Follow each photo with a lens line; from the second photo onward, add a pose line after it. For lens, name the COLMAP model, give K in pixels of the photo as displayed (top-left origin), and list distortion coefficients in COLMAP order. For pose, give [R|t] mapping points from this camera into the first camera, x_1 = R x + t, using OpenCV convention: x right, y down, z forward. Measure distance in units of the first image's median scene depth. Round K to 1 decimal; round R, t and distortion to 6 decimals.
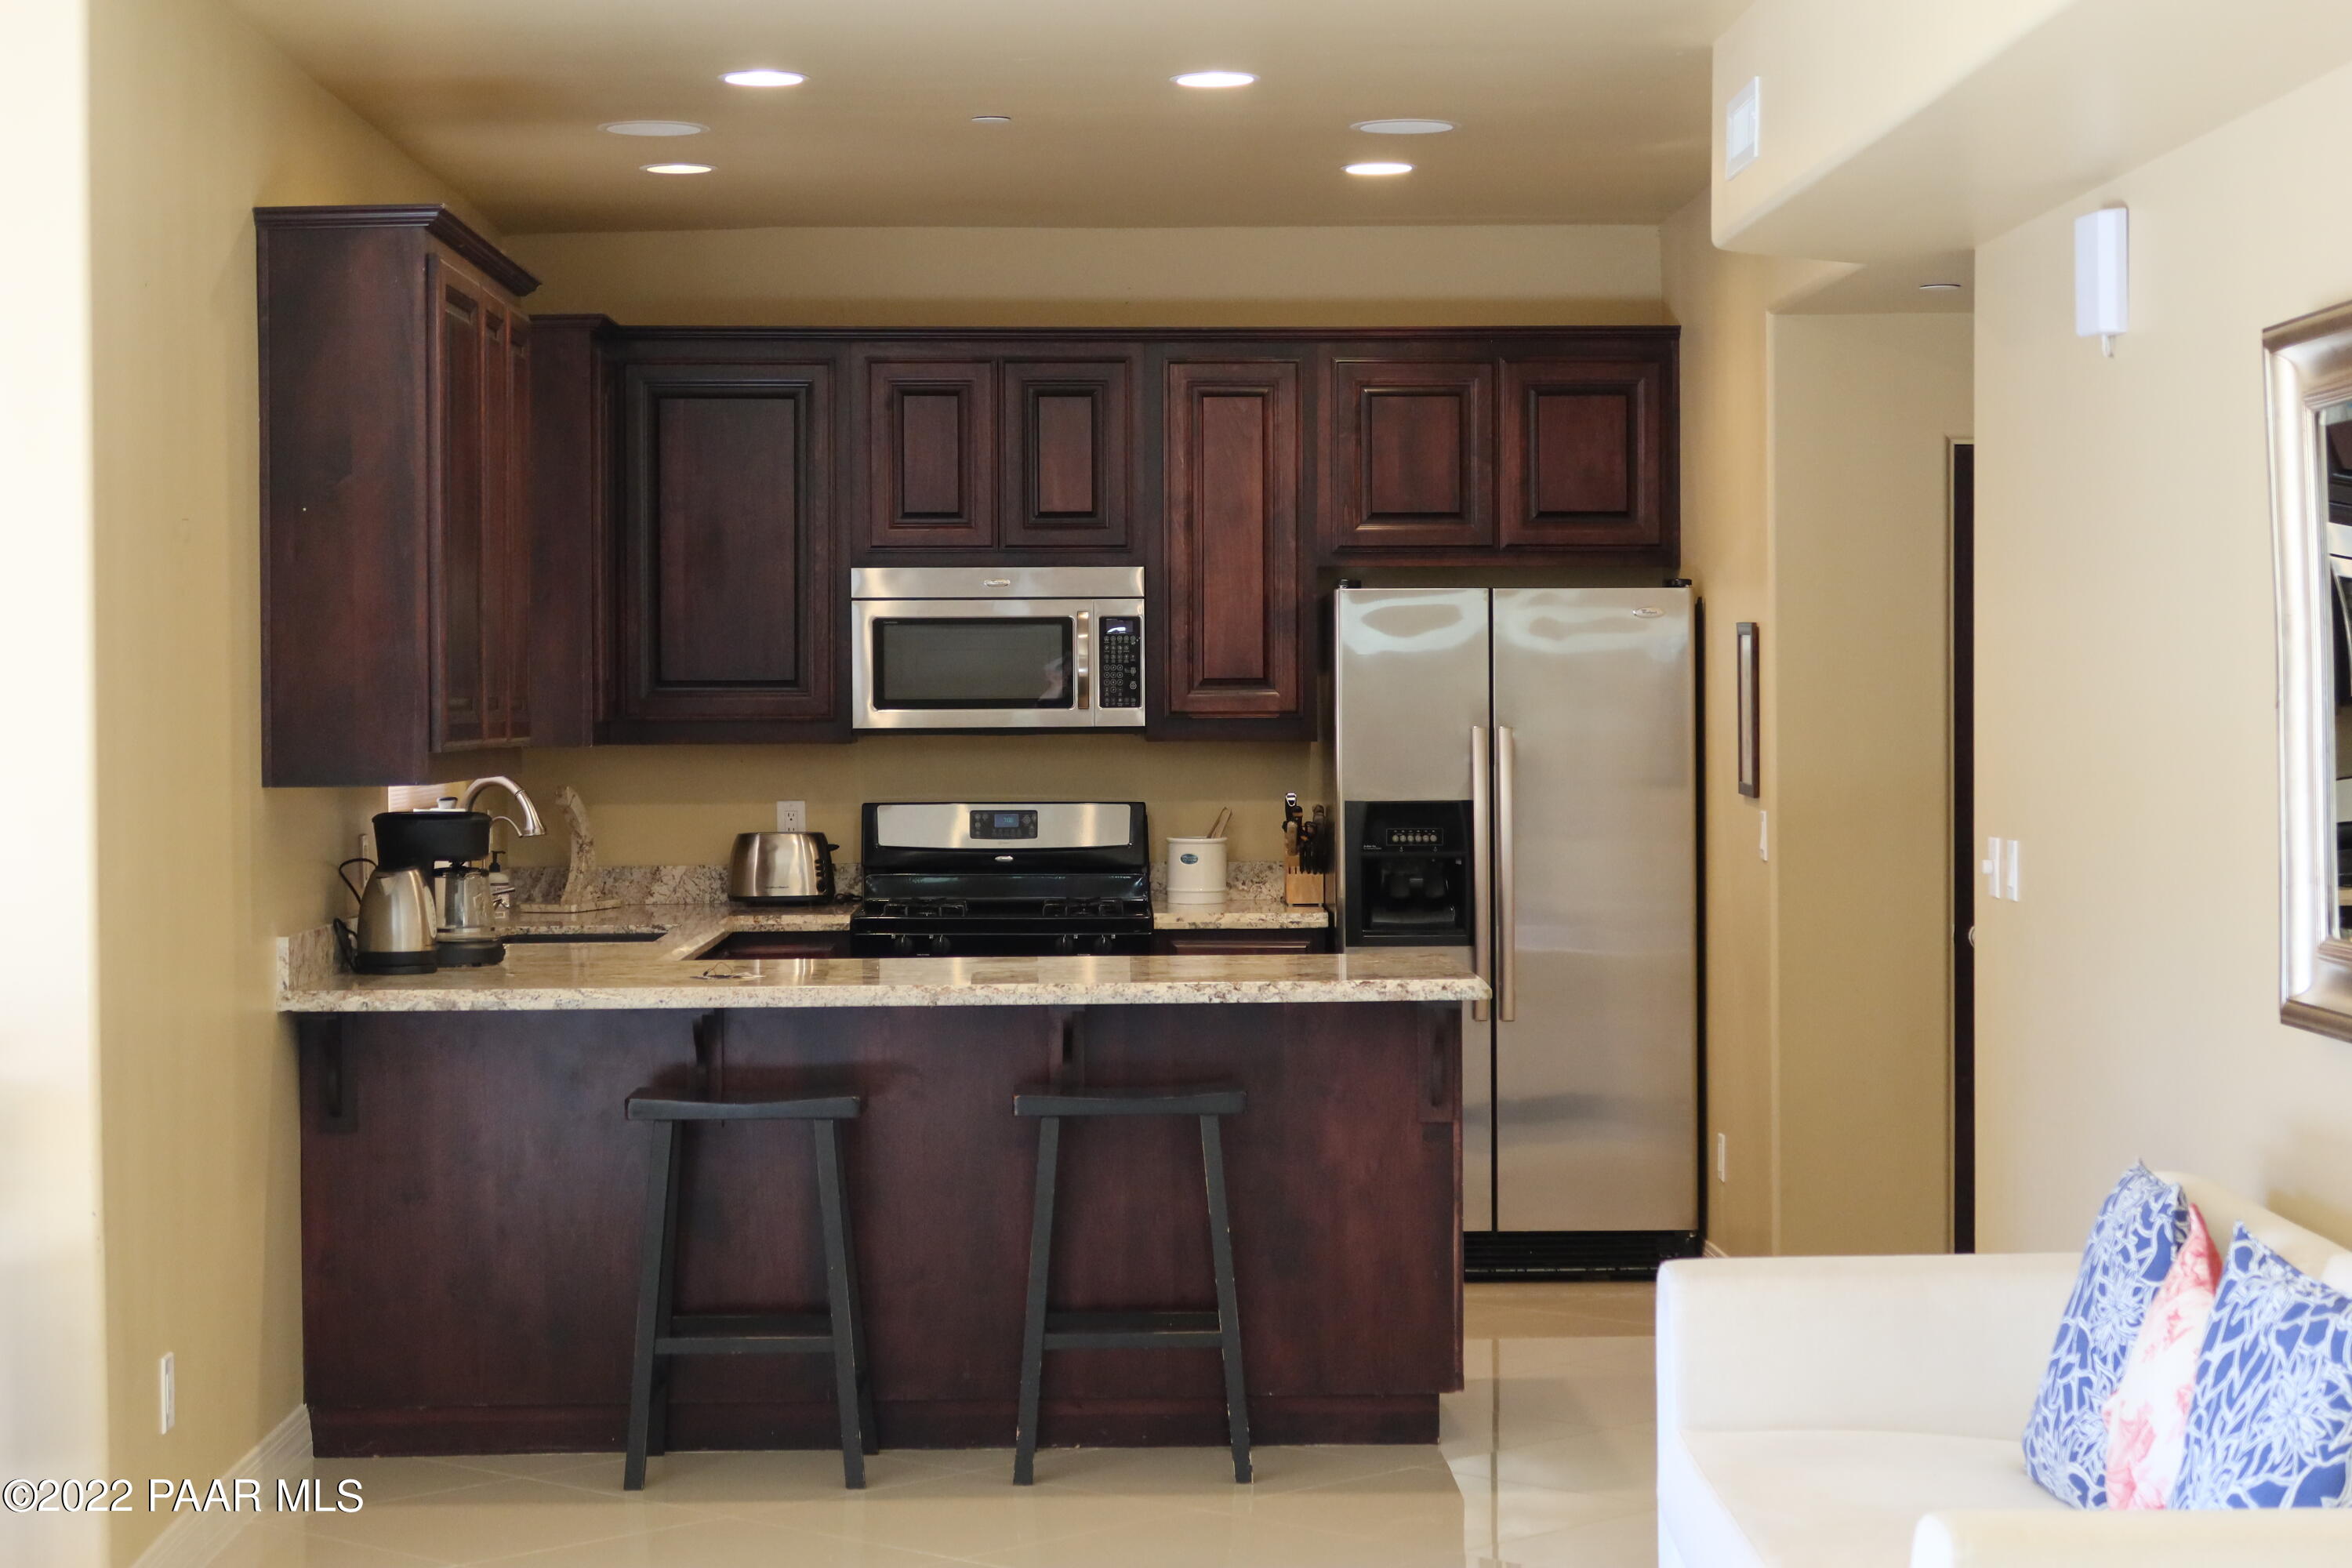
lens RADIAL K [[4328.4, 0, 1176.0], [0, 4328.4, 784.0], [0, 0, 1]] dist [0.015772, -0.048611]
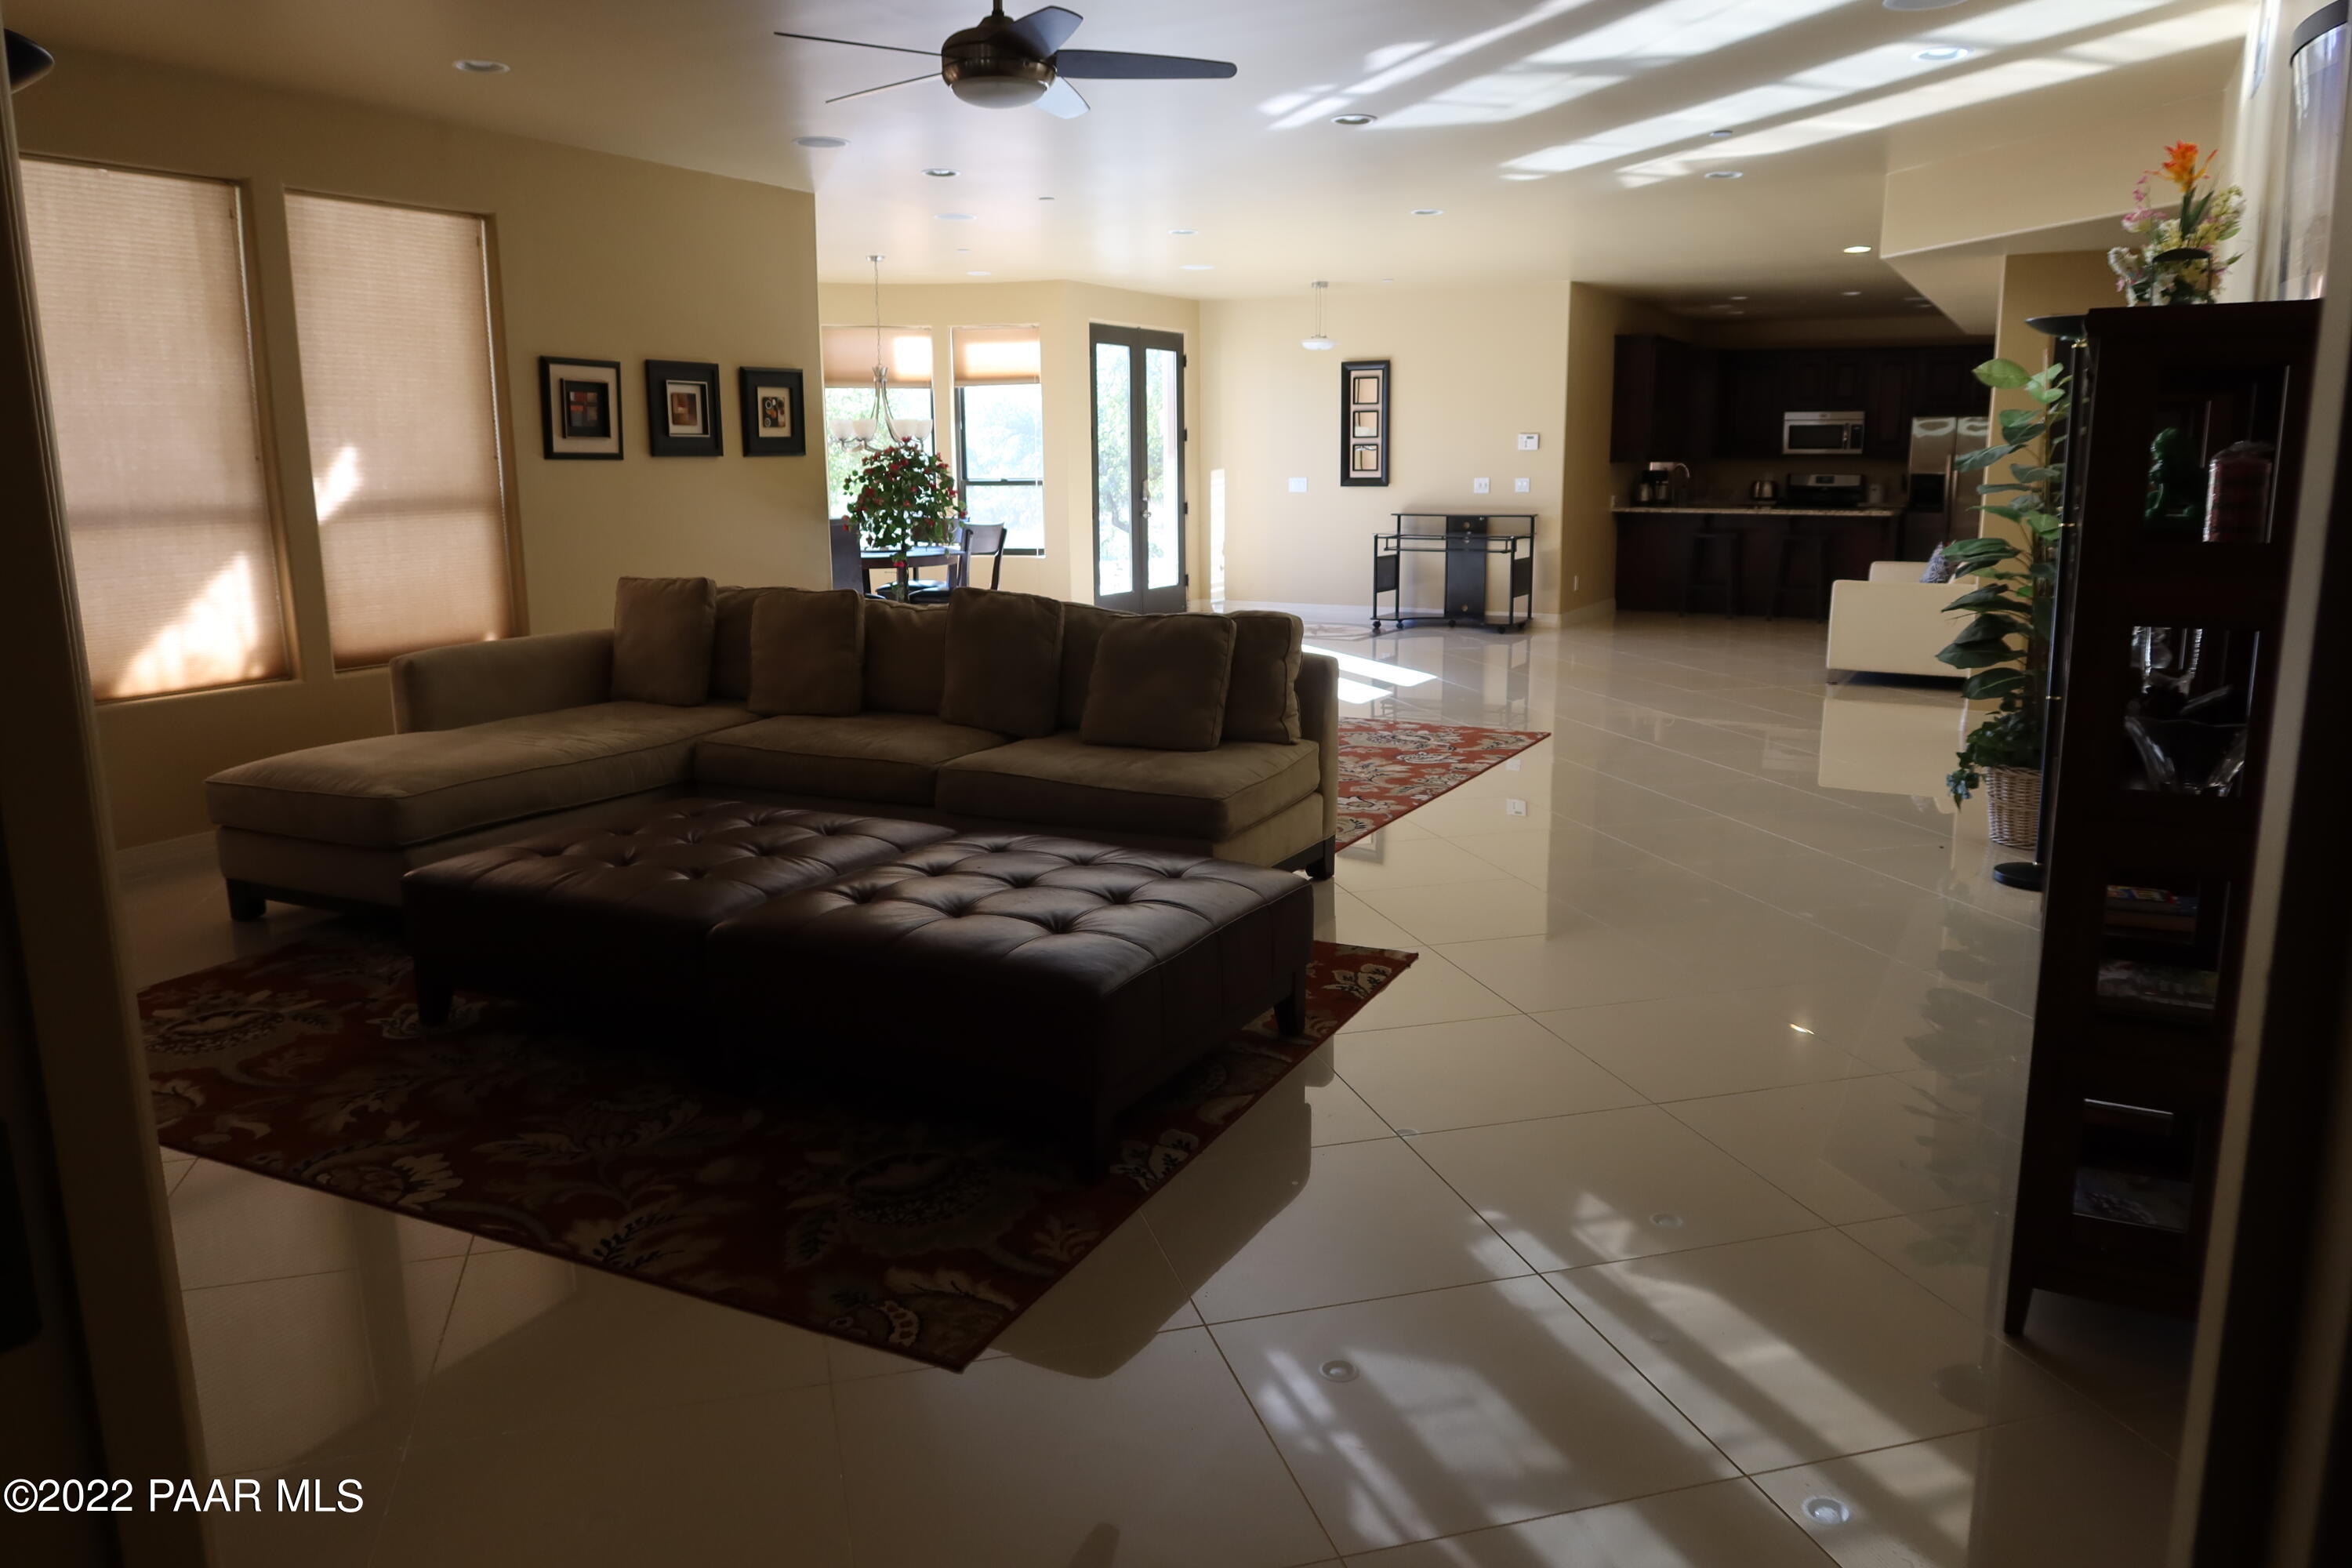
lens RADIAL K [[1630.1, 0, 1176.0], [0, 1630.1, 784.0], [0, 0, 1]] dist [-0.031117, -0.000527]
pose [[0.857566, 0.105664, -0.503404, 0.251953], [-0.013985, 0.983101, 0.182527, 0.023131], [0.514183, -0.149488, 0.844552, -0.635968]]
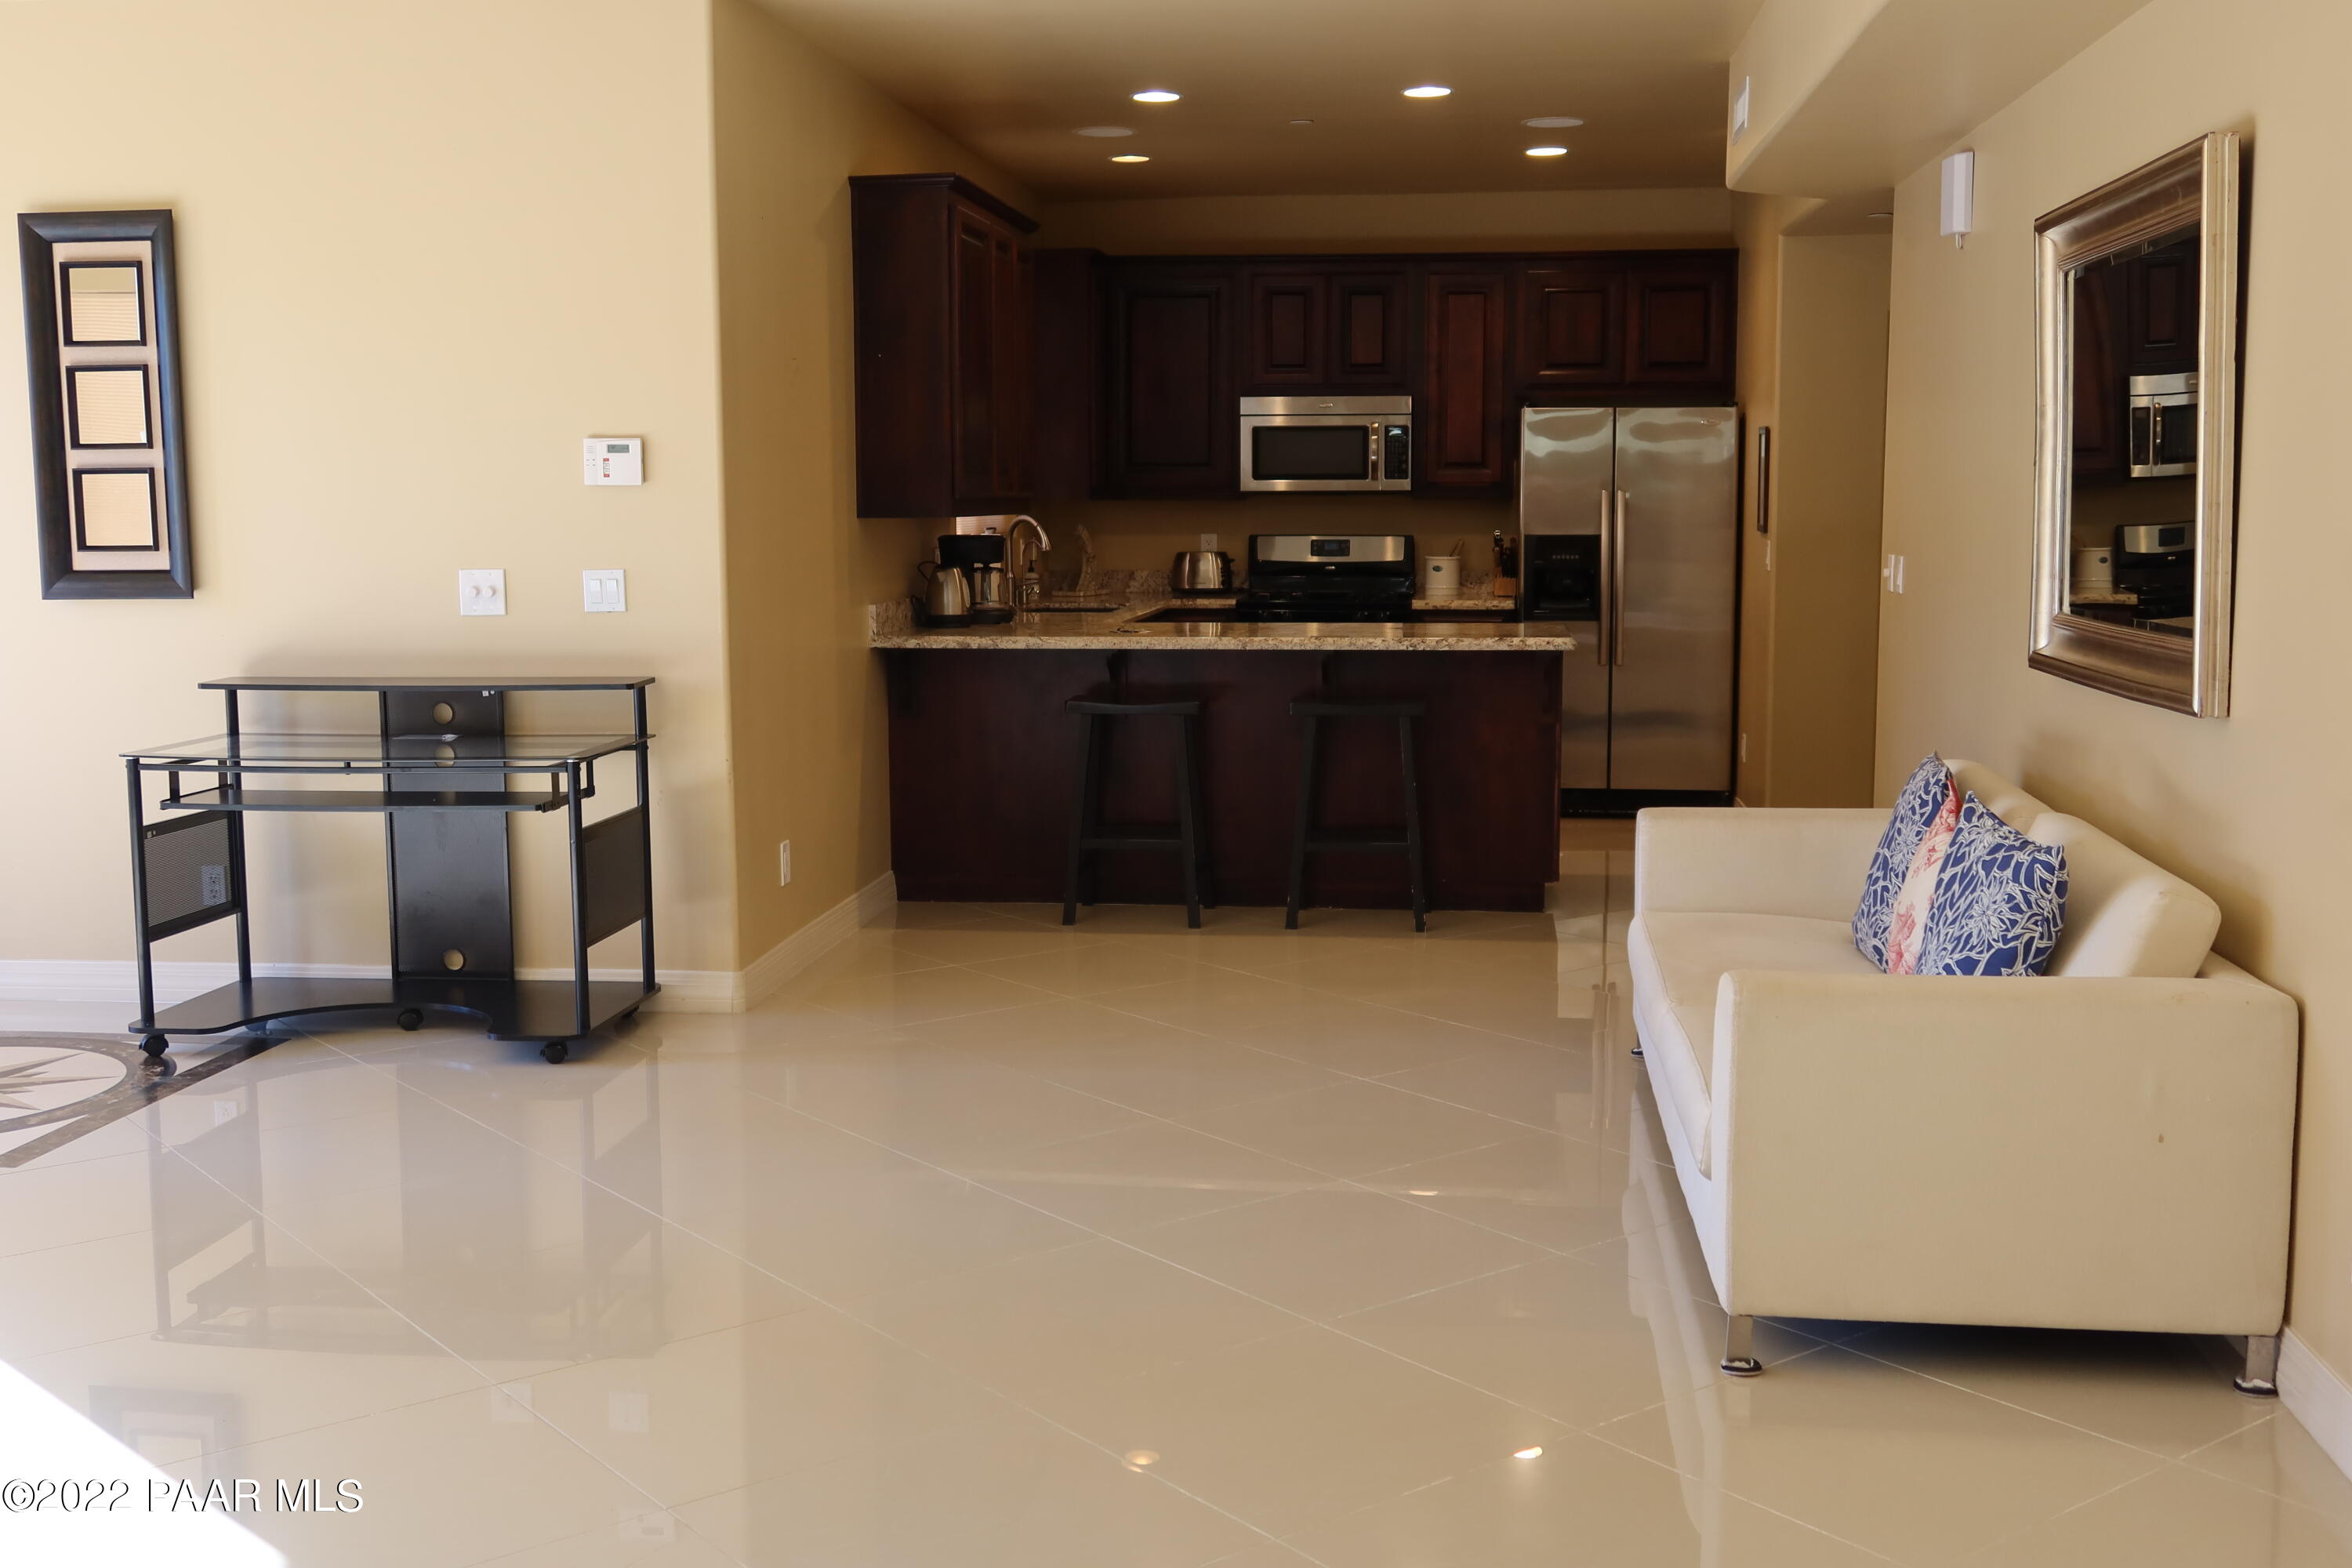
lens RADIAL K [[2364.1, 0, 1176.0], [0, 2364.1, 784.0], [0, 0, 1]] dist [-0.000137, 0.007861]
pose [[0.988634, 0.021416, -0.148811, 0.047872], [-0.005910, 0.994573, 0.103870, 0.006166], [0.150227, -0.101810, 0.983395, 0.062923]]
